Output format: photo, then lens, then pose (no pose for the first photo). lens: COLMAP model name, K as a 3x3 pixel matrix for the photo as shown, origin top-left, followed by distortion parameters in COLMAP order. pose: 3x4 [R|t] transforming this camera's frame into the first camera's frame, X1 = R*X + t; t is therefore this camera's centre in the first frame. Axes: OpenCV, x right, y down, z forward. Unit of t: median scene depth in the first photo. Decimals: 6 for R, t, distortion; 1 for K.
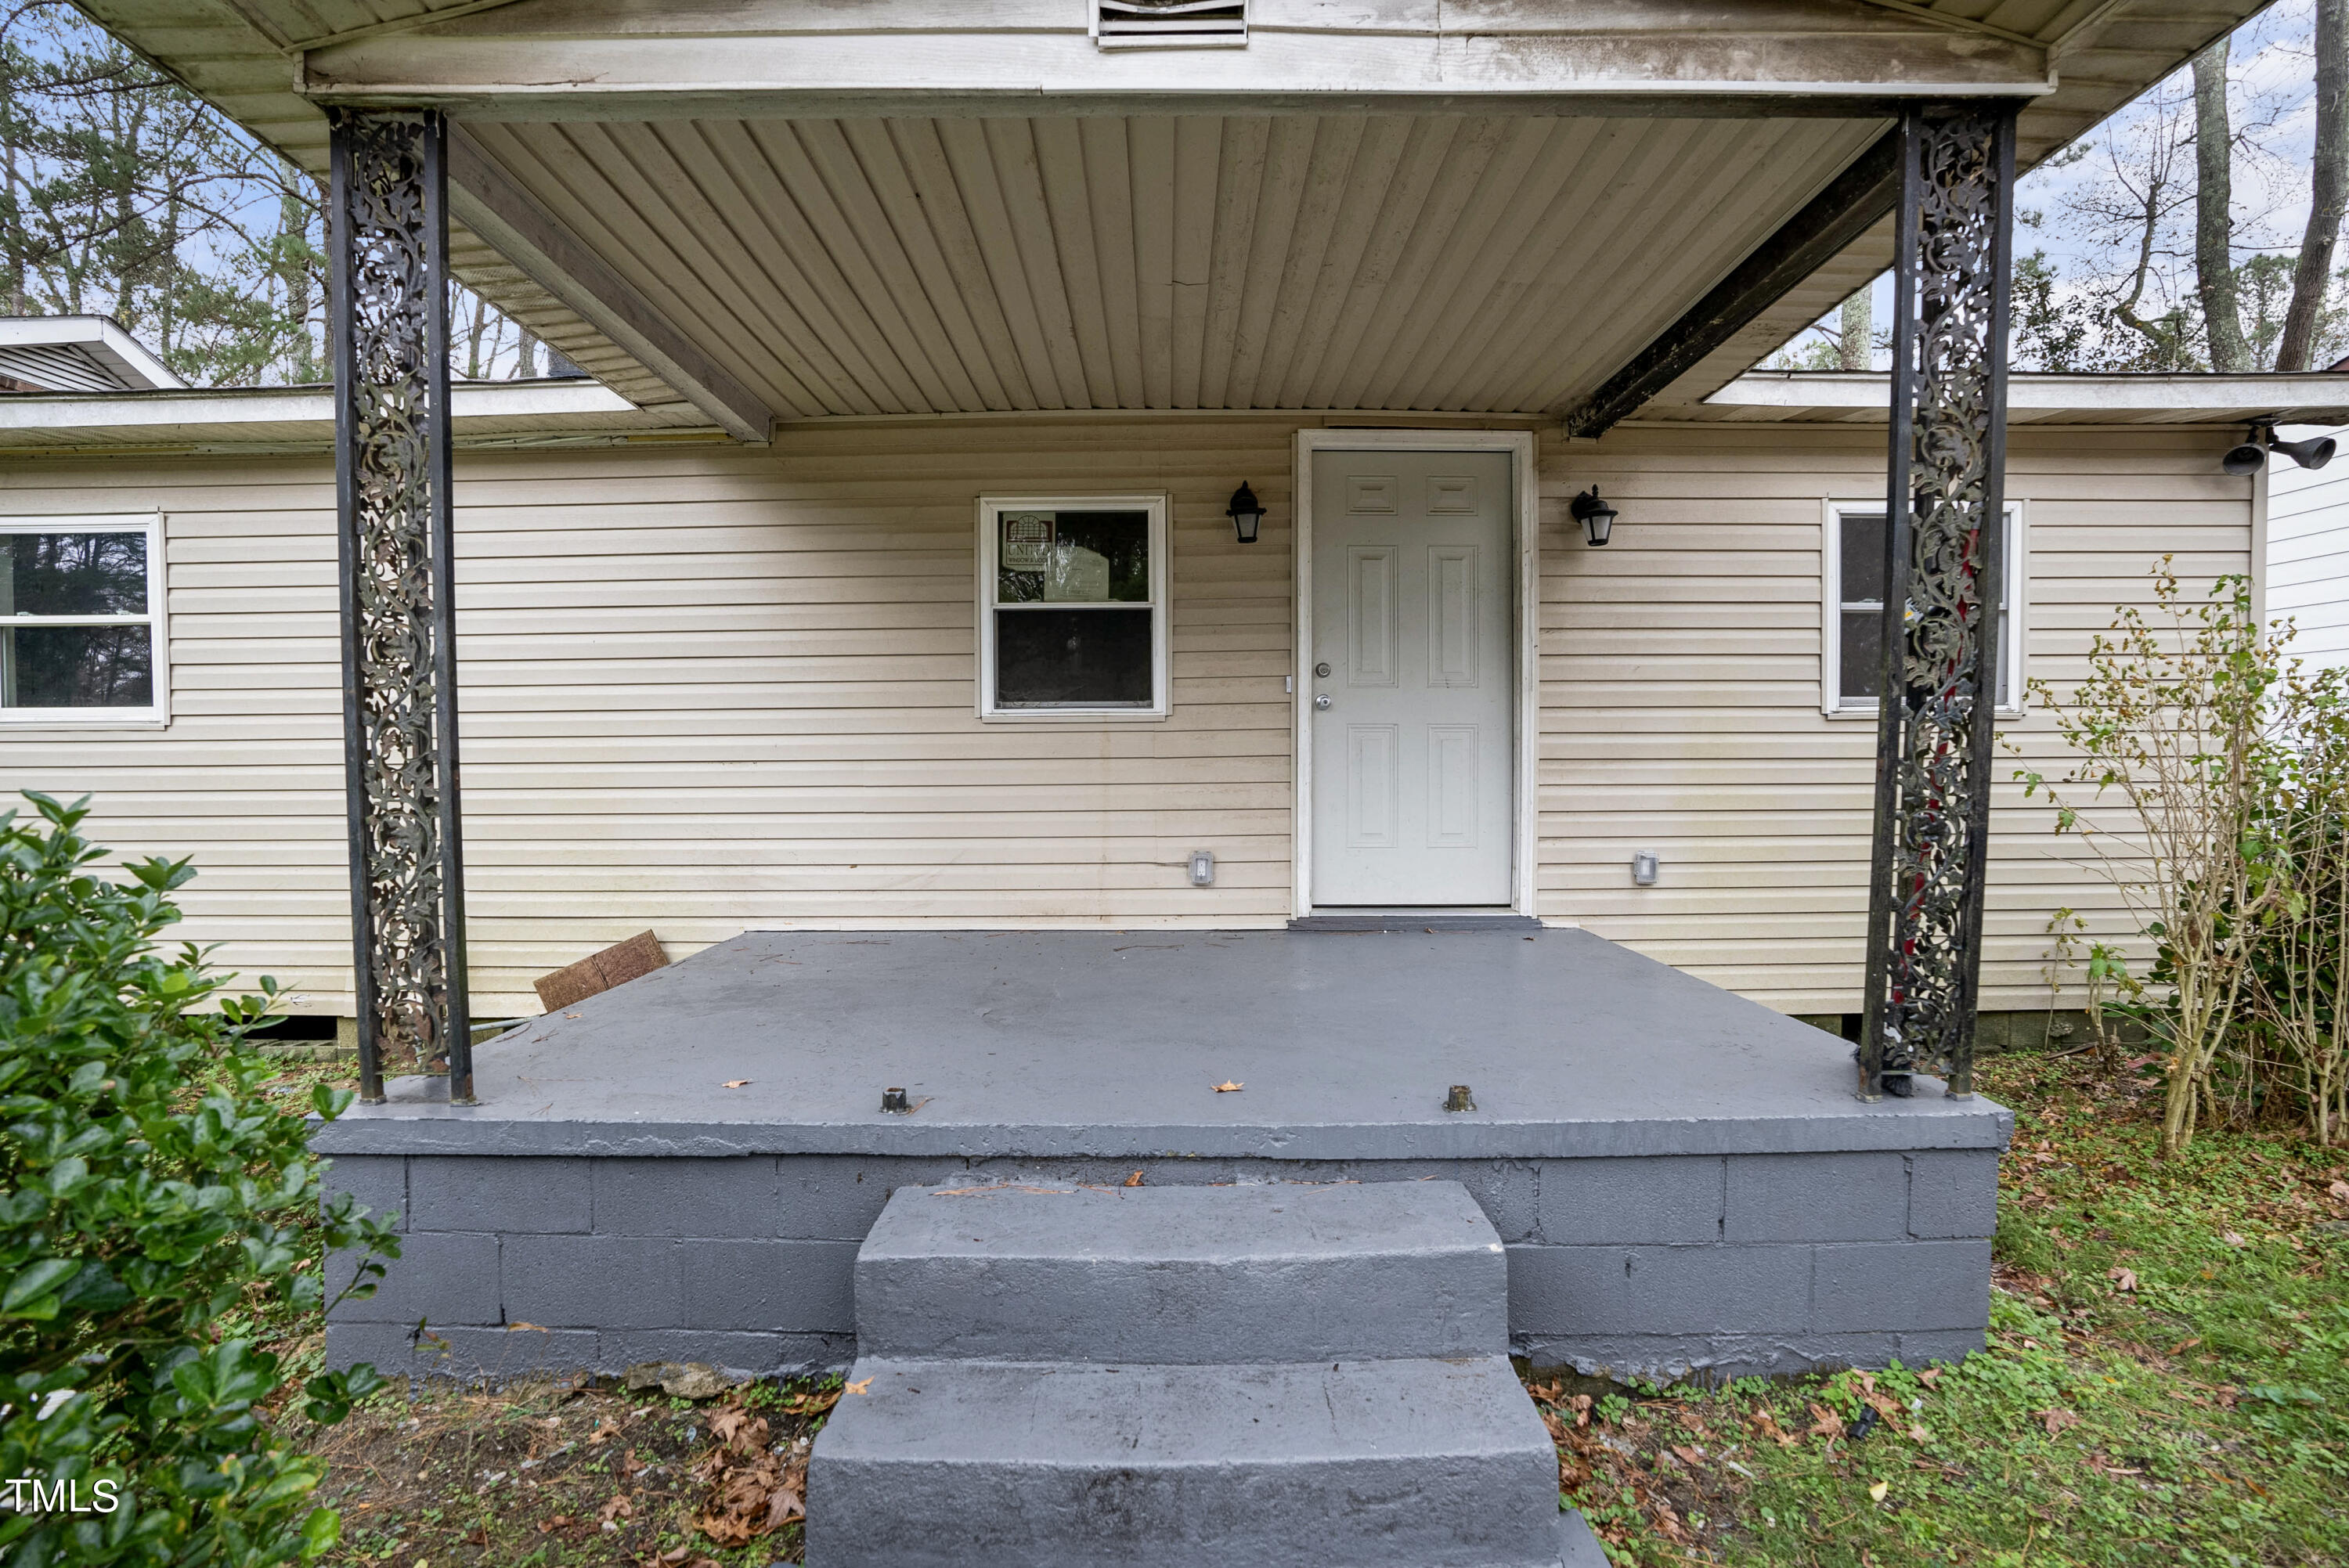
lens RADIAL K [[1122.8, 0, 1180.8], [0, 1122.8, 786.1], [0, 0, 1]] dist [-0.056064, 0.028861]
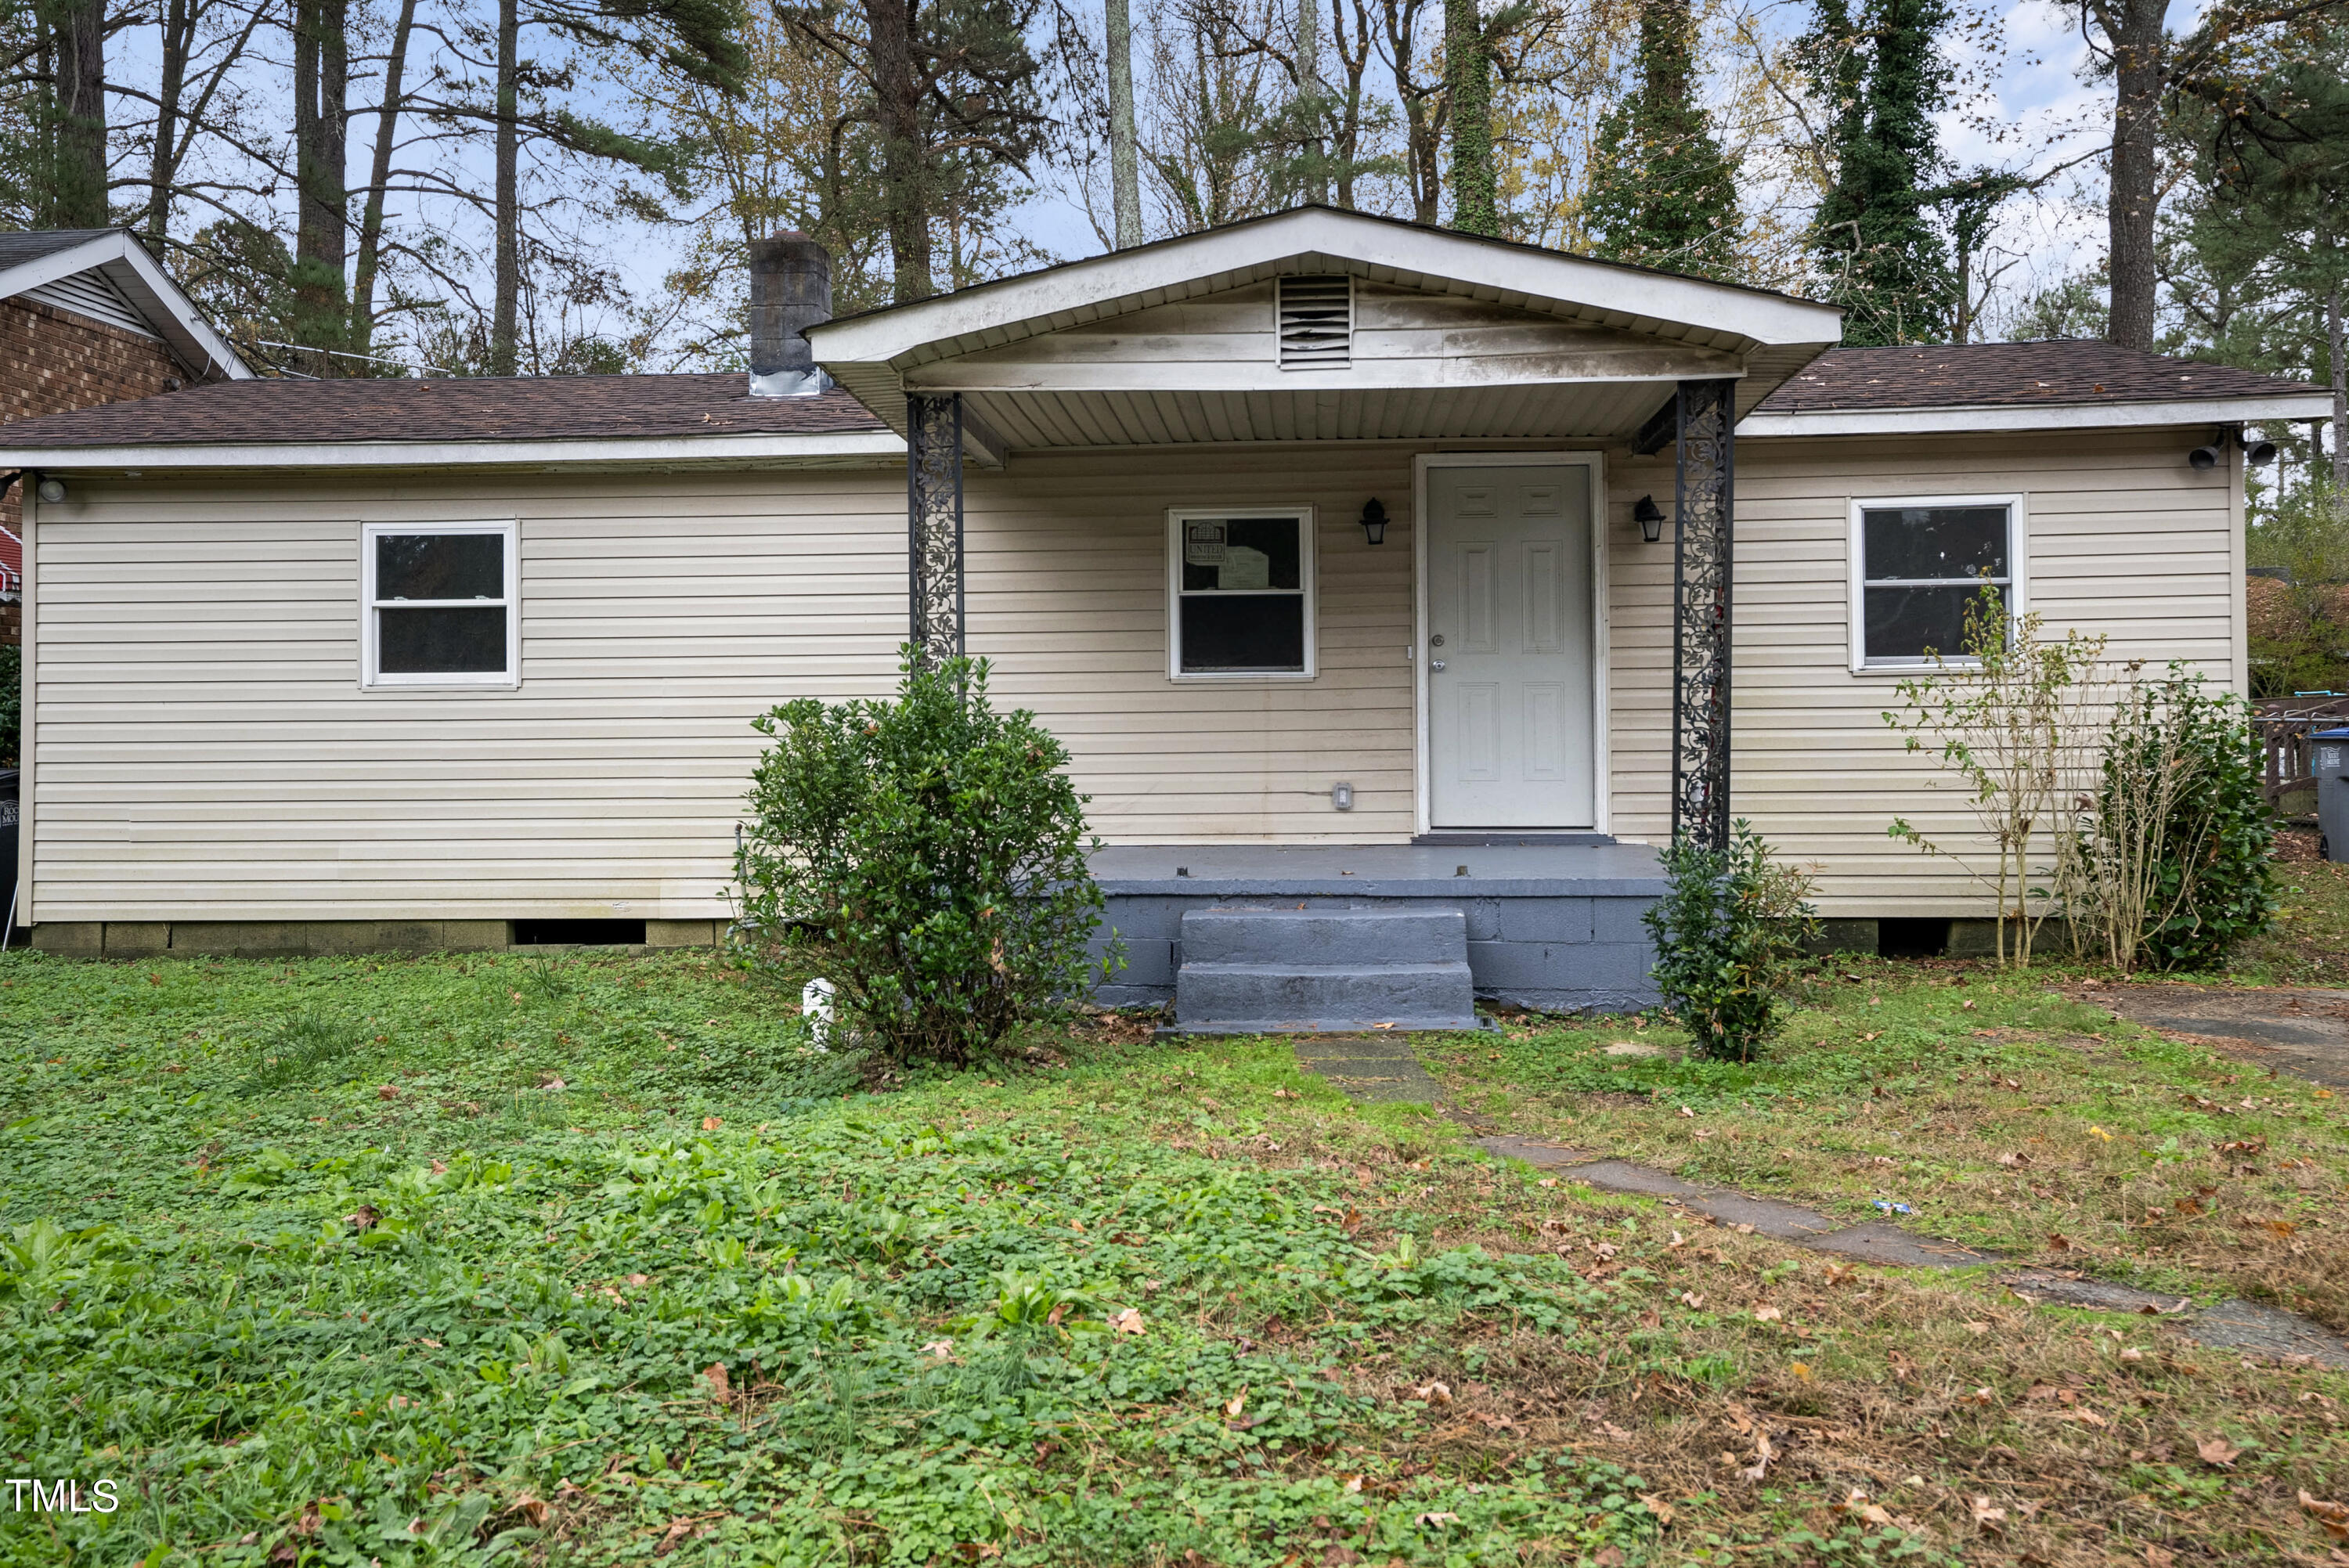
lens RADIAL K [[2157.5, 0, 1181.0], [0, 2157.5, 746.5], [0, 0, 1]] dist [0.062352, 0.004782]
pose [[0.997326, -0.004722, -0.072925, 0.015141], [0.003131, 0.999755, -0.021919, 0.070408], [0.073010, 0.021632, 0.997097, -1.481977]]
